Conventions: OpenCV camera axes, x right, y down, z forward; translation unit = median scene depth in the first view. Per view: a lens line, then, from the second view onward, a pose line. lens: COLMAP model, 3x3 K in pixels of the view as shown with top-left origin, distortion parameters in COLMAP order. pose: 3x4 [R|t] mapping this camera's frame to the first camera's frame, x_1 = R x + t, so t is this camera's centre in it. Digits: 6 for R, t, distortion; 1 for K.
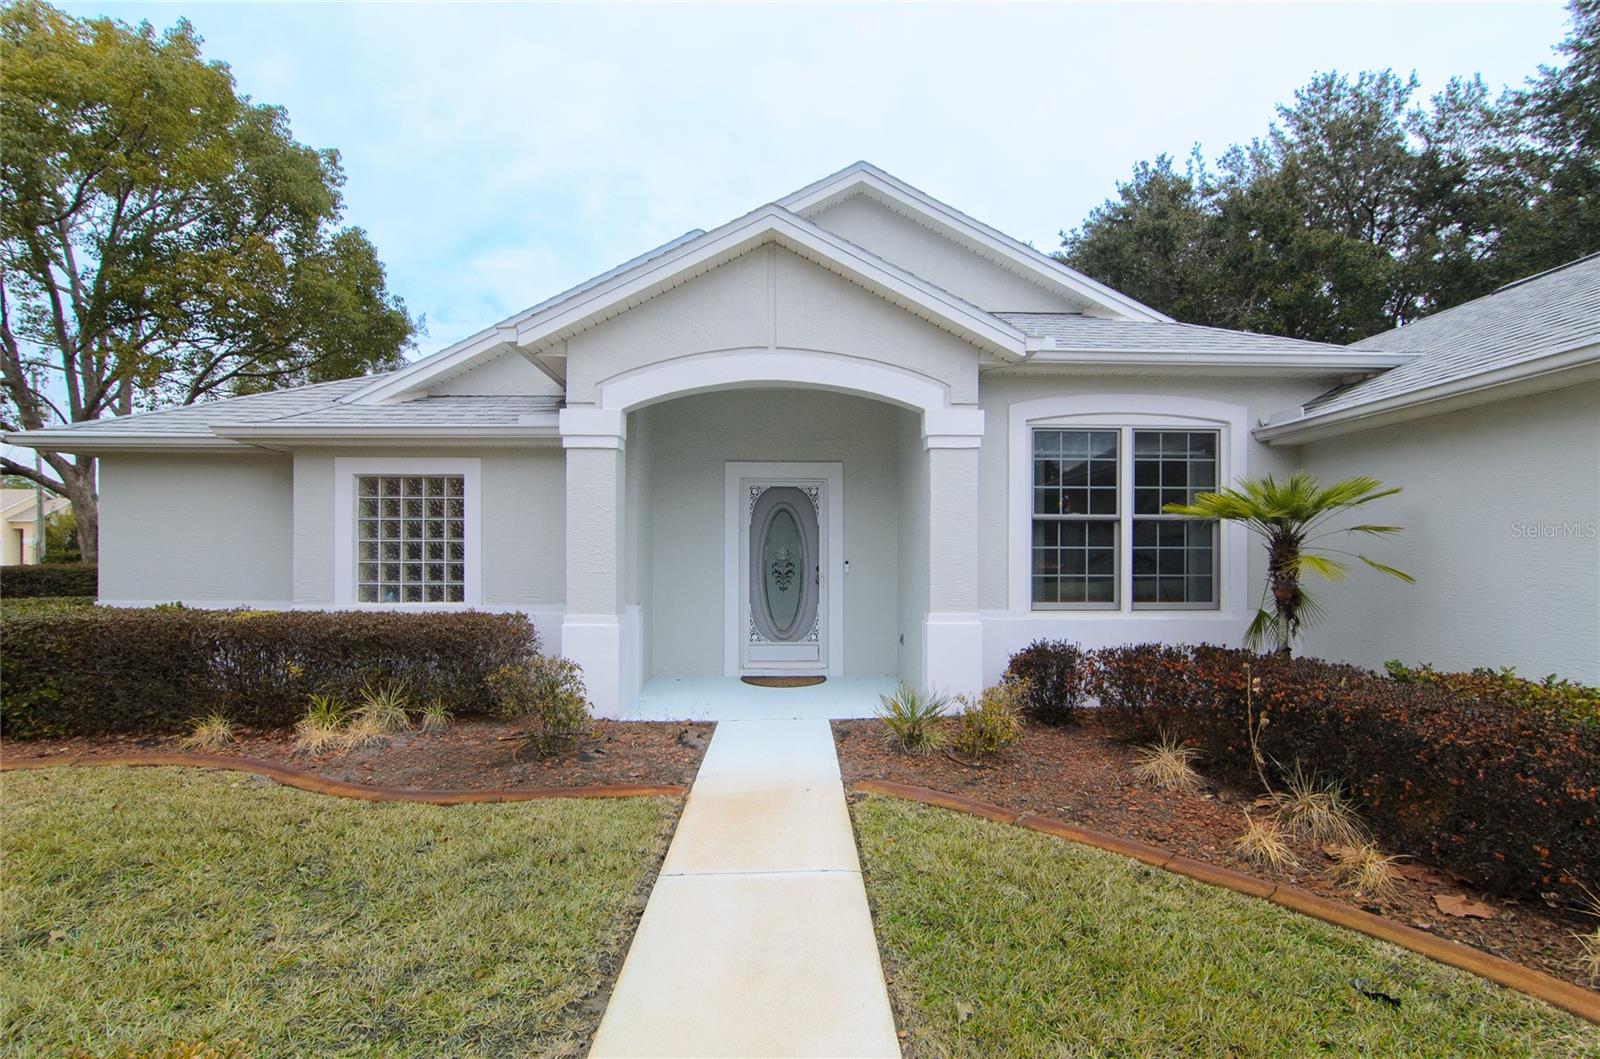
lens RADIAL K [[809.3, 0, 834.0], [0, 809.3, 499.6], [0, 0, 1]] dist [0.012026, -0.000012]
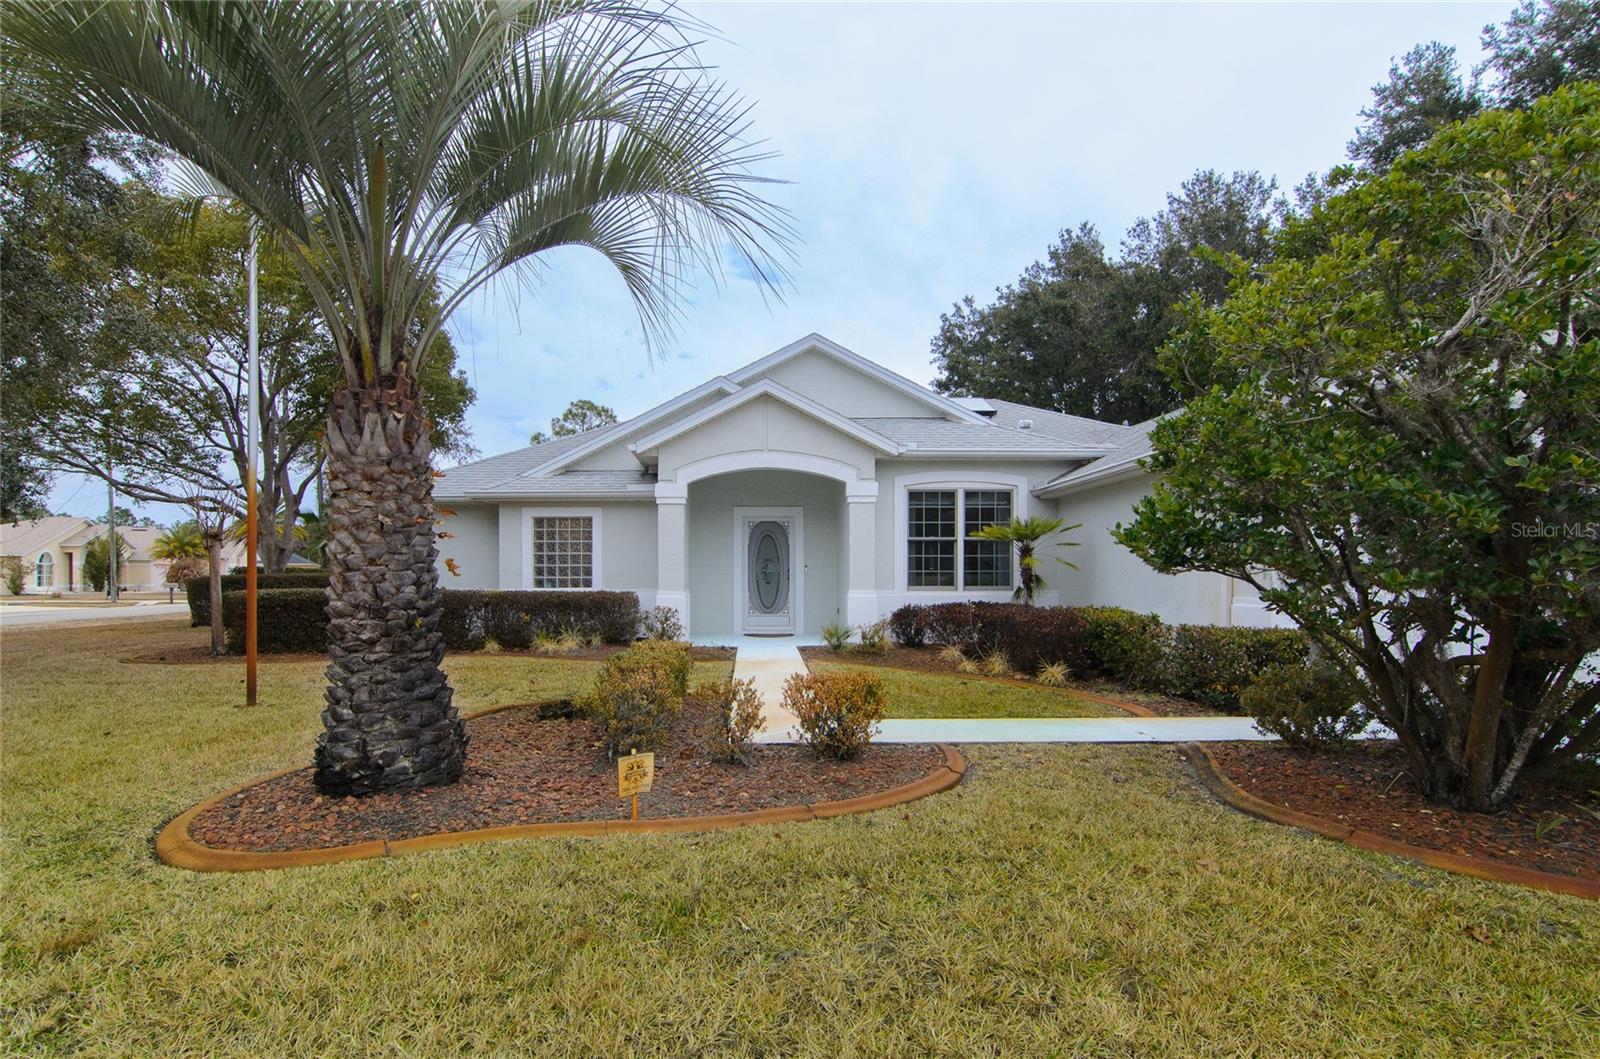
lens RADIAL K [[824.9, 0, 800.0], [0, 824.9, 529.5], [0, 0, 1]] dist [-0.002191, -0.000174]
pose [[0.999991, -0.004246, -0.000498, 0.005168], [0.004251, 0.999943, 0.009845, -0.018633], [0.000456, -0.009847, 0.999951, -0.829793]]
